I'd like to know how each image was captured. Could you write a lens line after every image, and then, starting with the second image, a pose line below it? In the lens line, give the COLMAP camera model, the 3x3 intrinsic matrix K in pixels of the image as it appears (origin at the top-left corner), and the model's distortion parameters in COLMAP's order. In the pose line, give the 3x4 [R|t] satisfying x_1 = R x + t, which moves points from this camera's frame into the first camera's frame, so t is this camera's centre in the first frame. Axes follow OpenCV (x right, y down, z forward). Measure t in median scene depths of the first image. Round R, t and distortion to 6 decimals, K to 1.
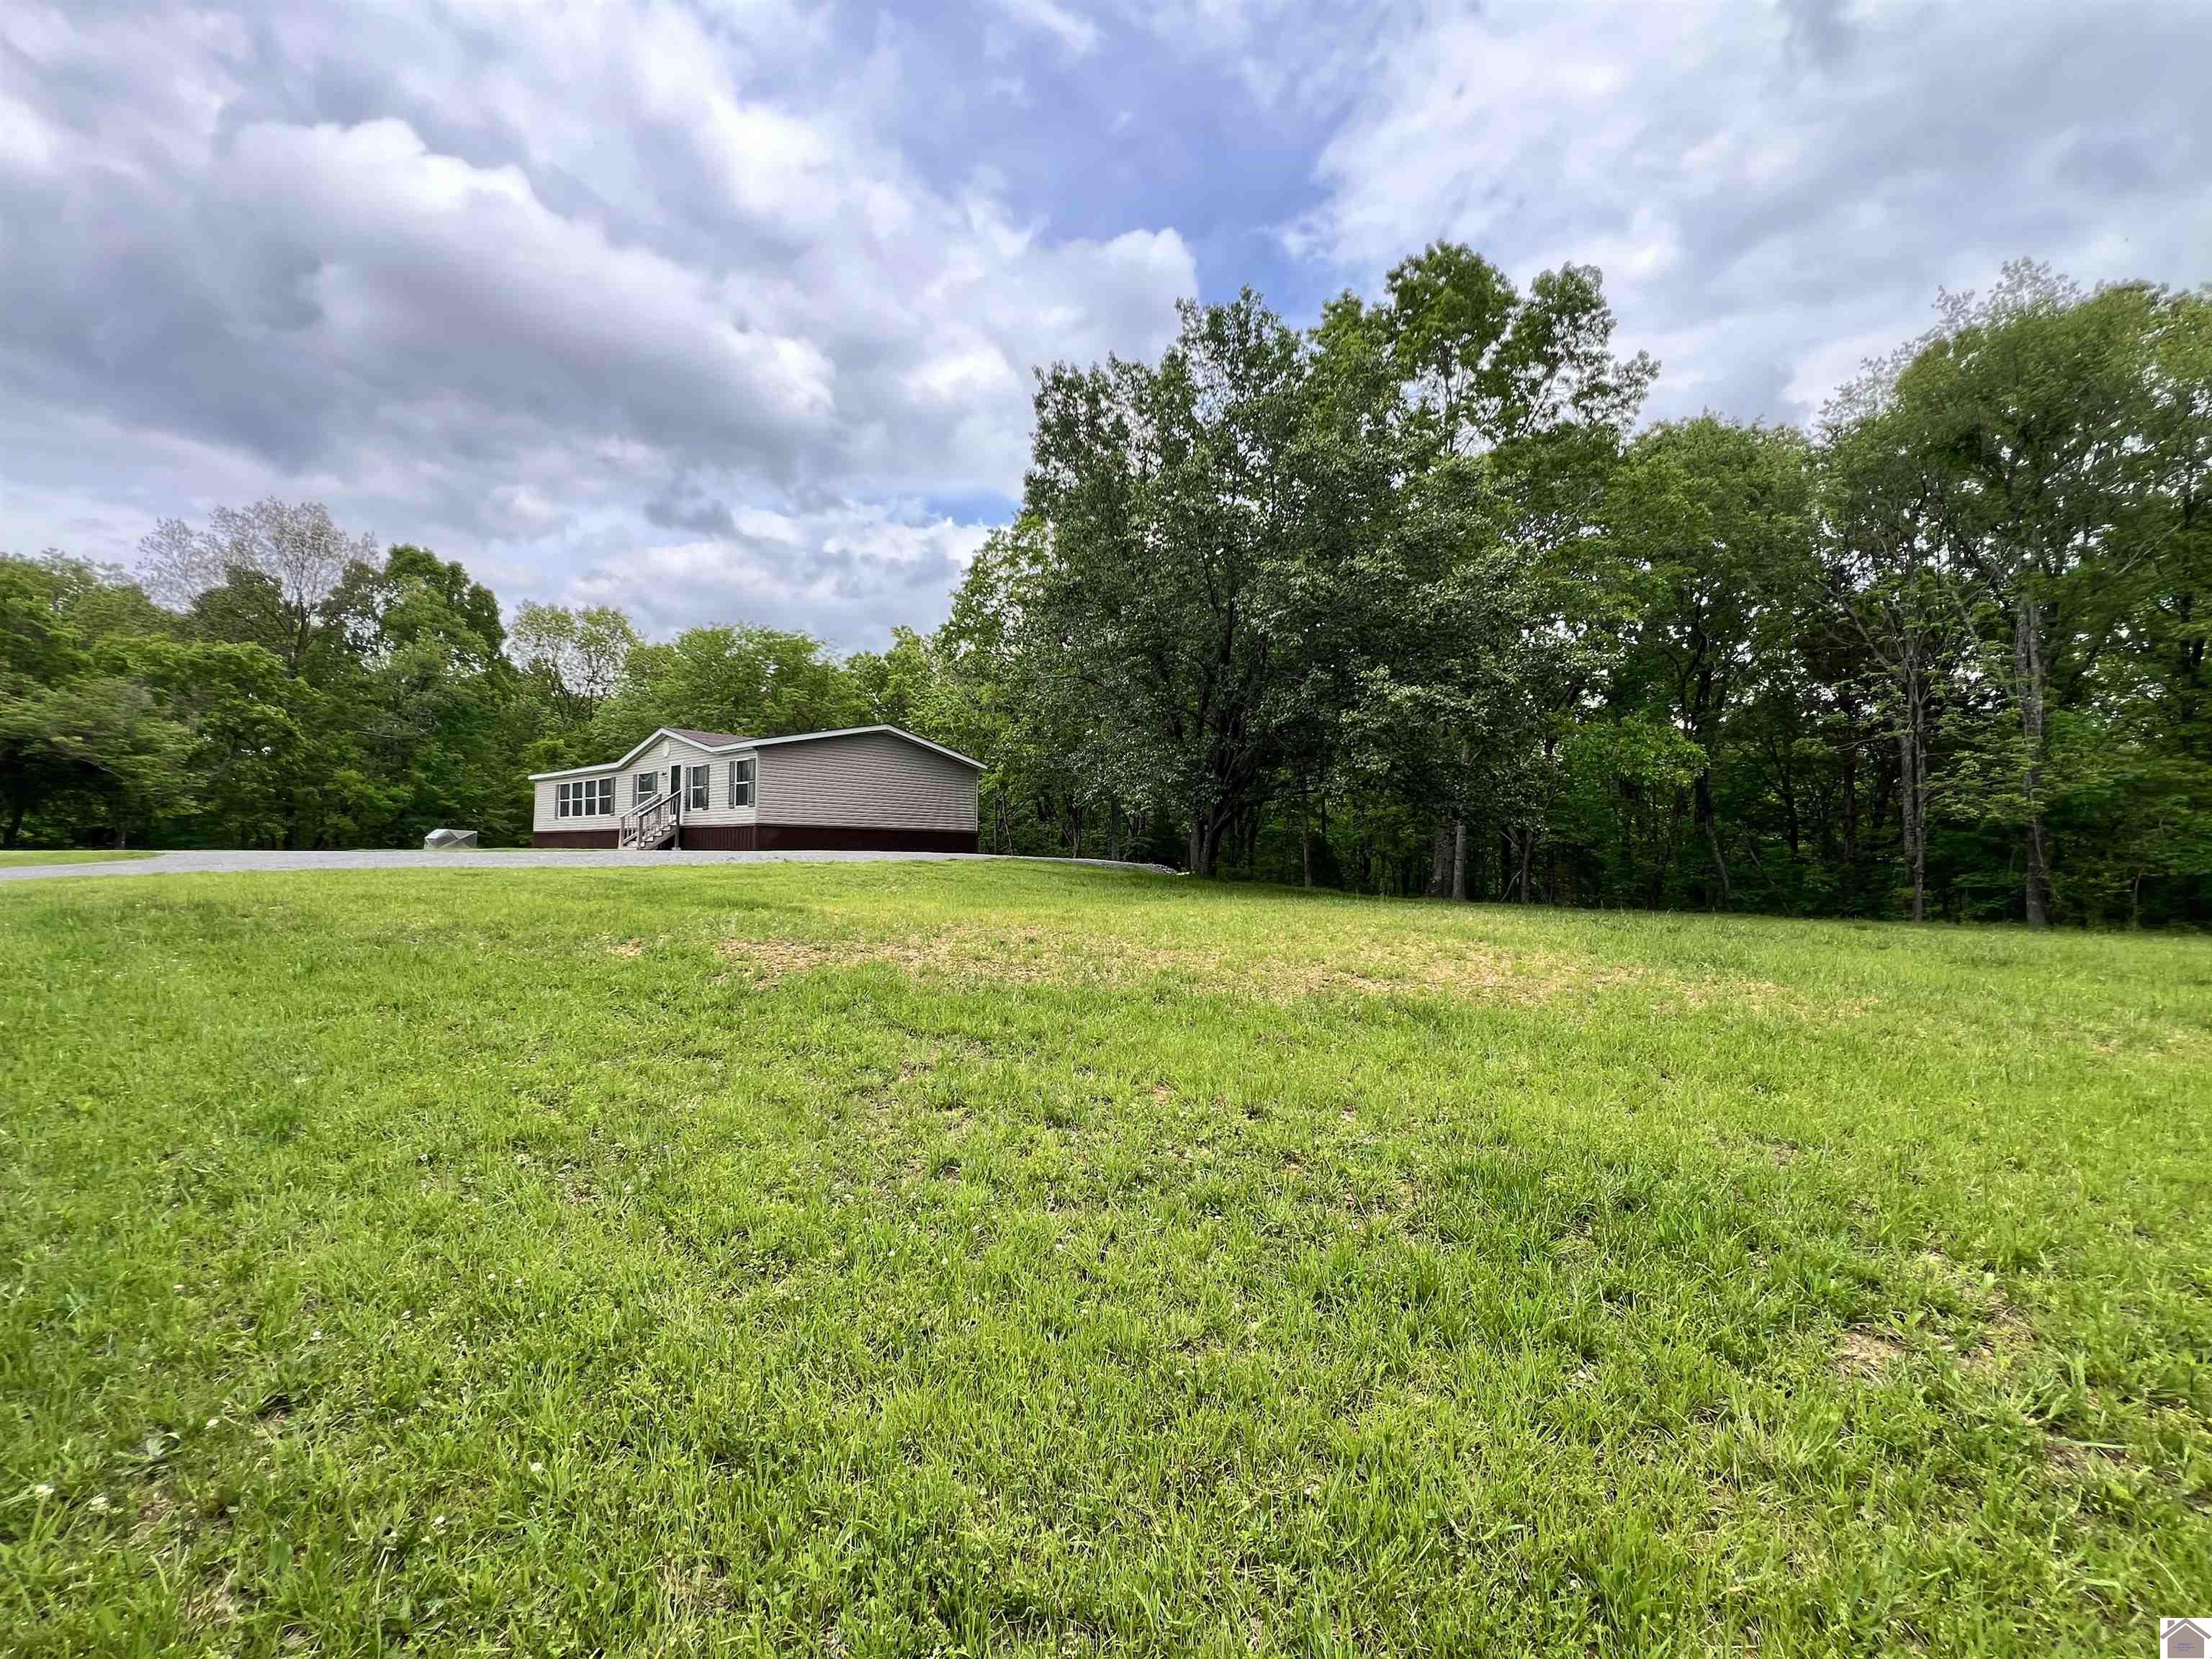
lens RADIAL K [[878.1, 0, 1074.3], [0, 878.1, 850.6], [0, 0, 1]] dist [0.000462, 0.001262]
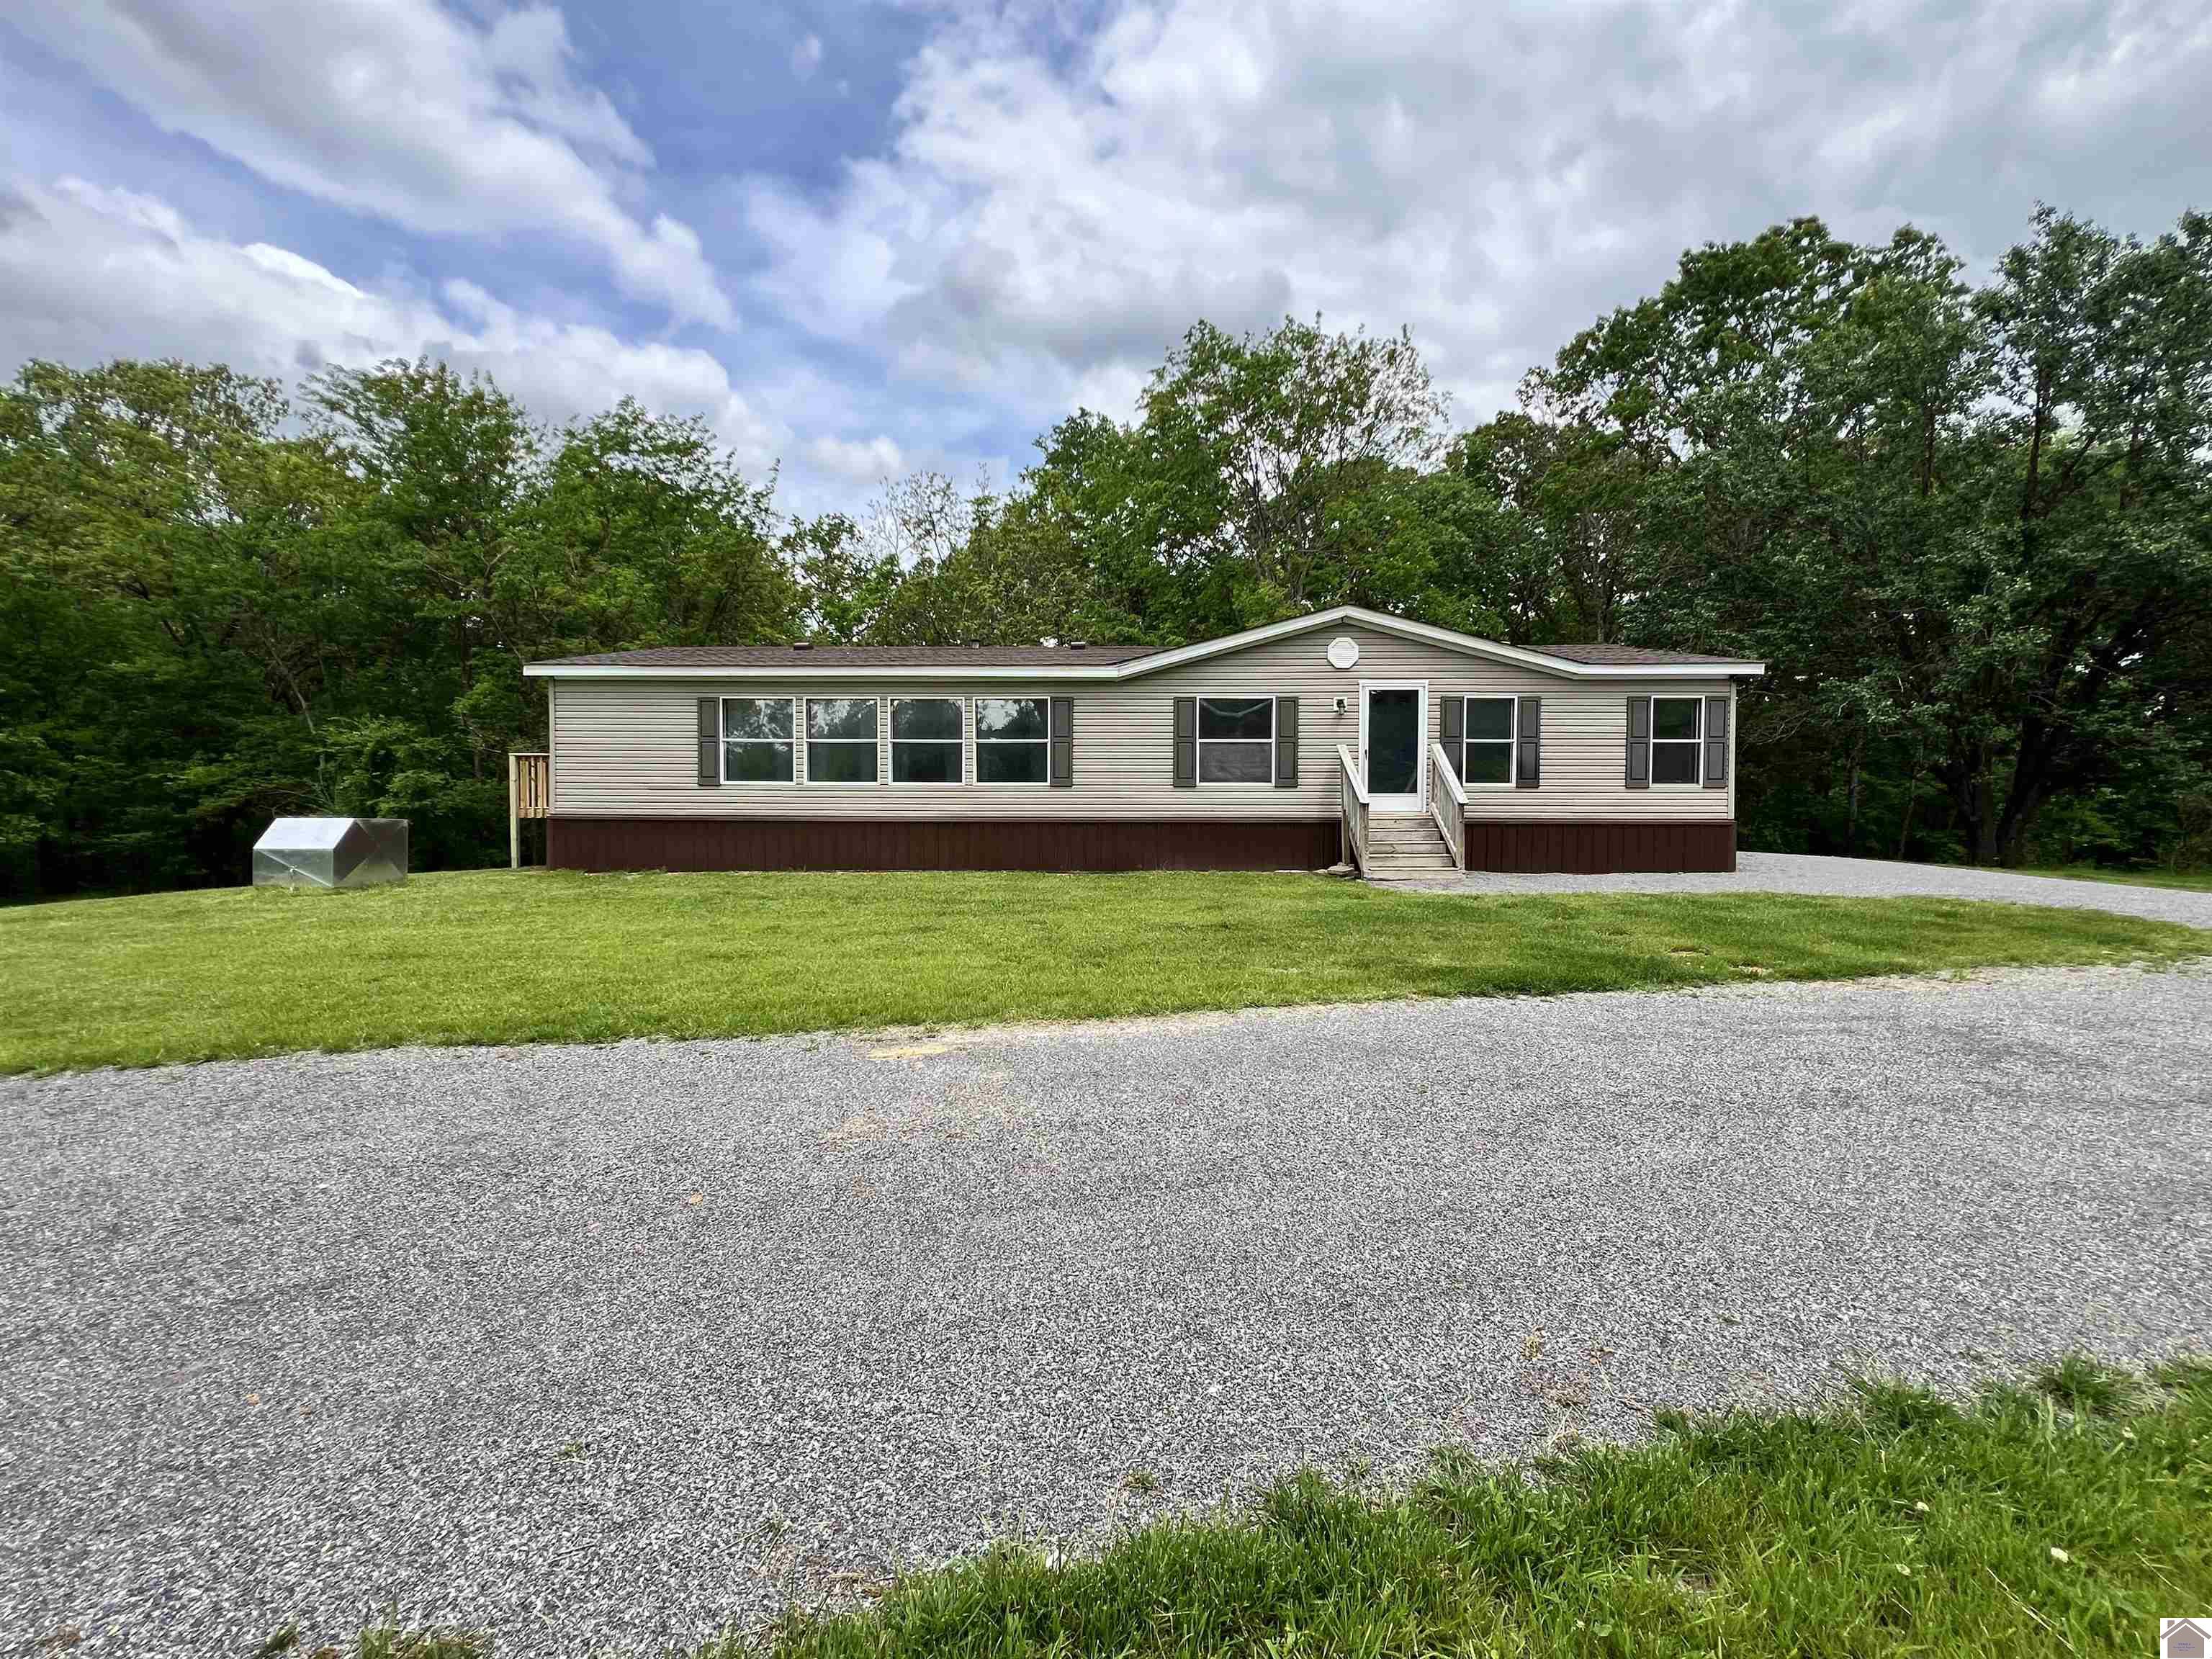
lens RADIAL K [[894.9, 0, 1109.2], [0, 894.9, 830.5], [0, 0, 1]] dist [-0.002887, 0.000081]
pose [[0.767472, -0.029980, 0.640381, -0.554818], [0.001007, 0.998961, 0.045560, -0.026551], [-0.641082, -0.034321, 0.766705, 0.447651]]
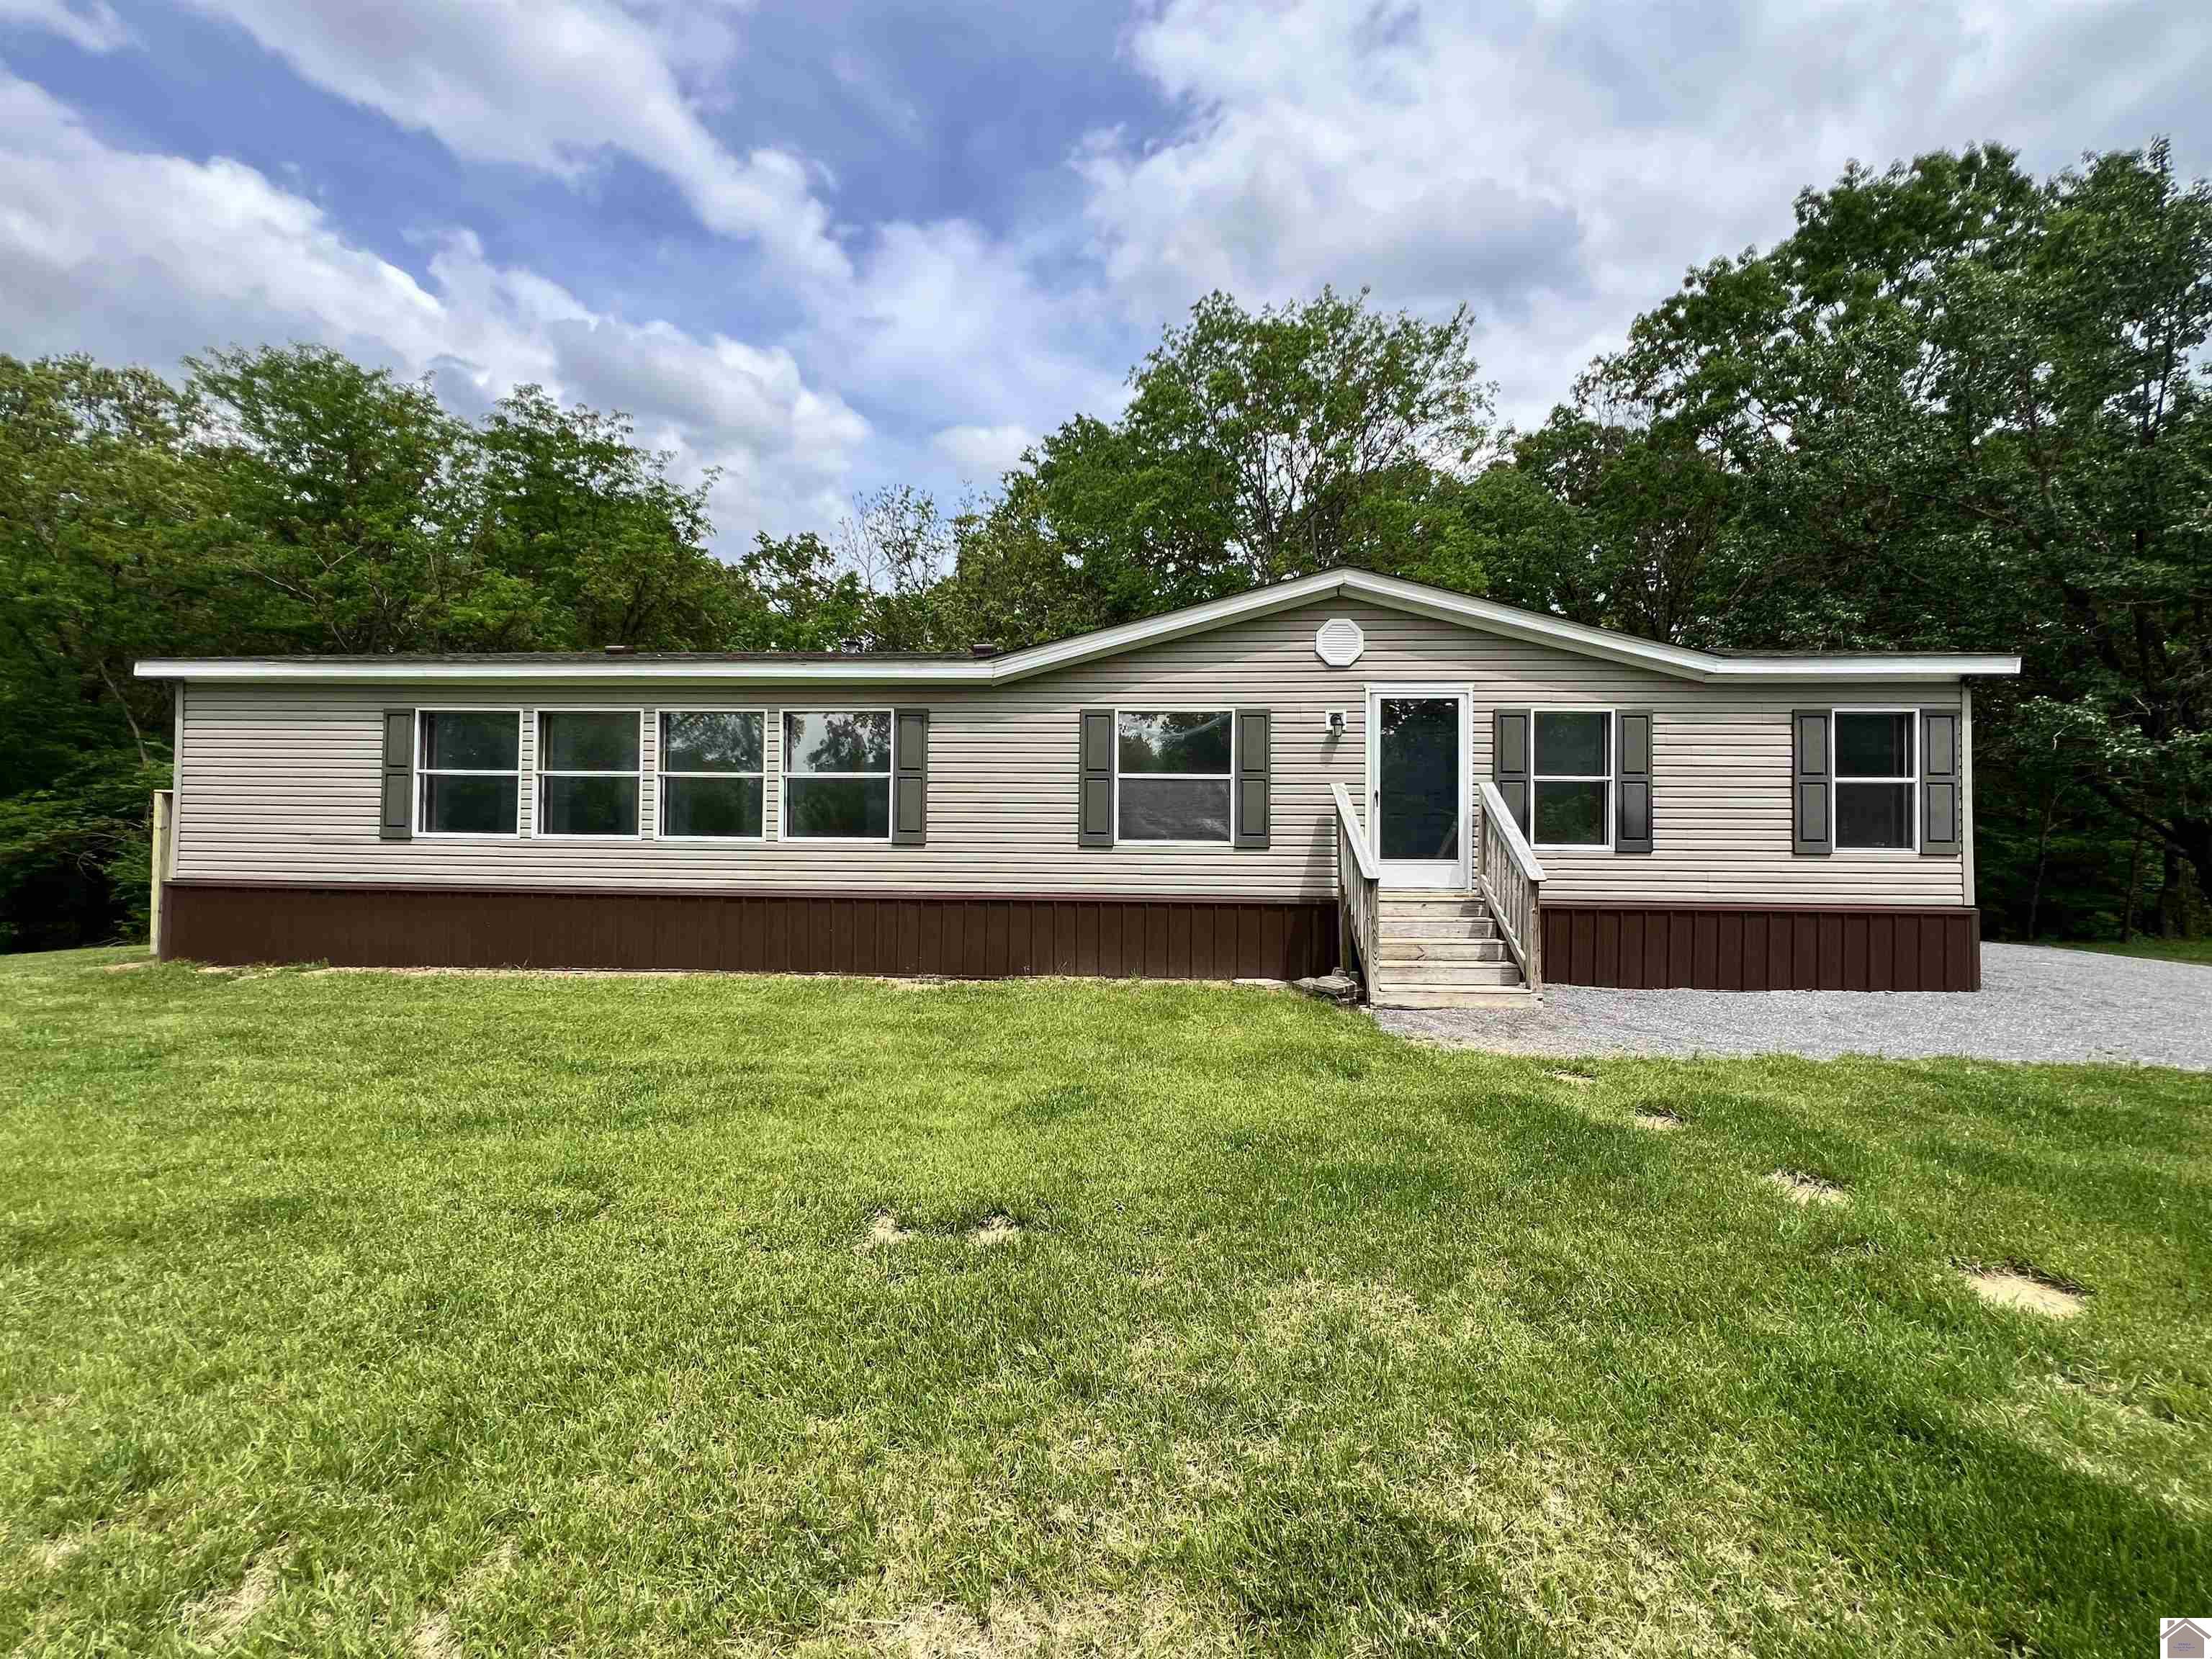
lens RADIAL K [[894.9, 0, 1111.8], [0, 894.9, 832.7], [0, 0, 1]] dist [-0.002887, 0.000081]
pose [[0.789921, 0.007032, 0.613169, -0.456671], [-0.006898, 0.999973, -0.002582, -0.030126], [-0.613170, -0.002190, 0.789948, 0.507482]]
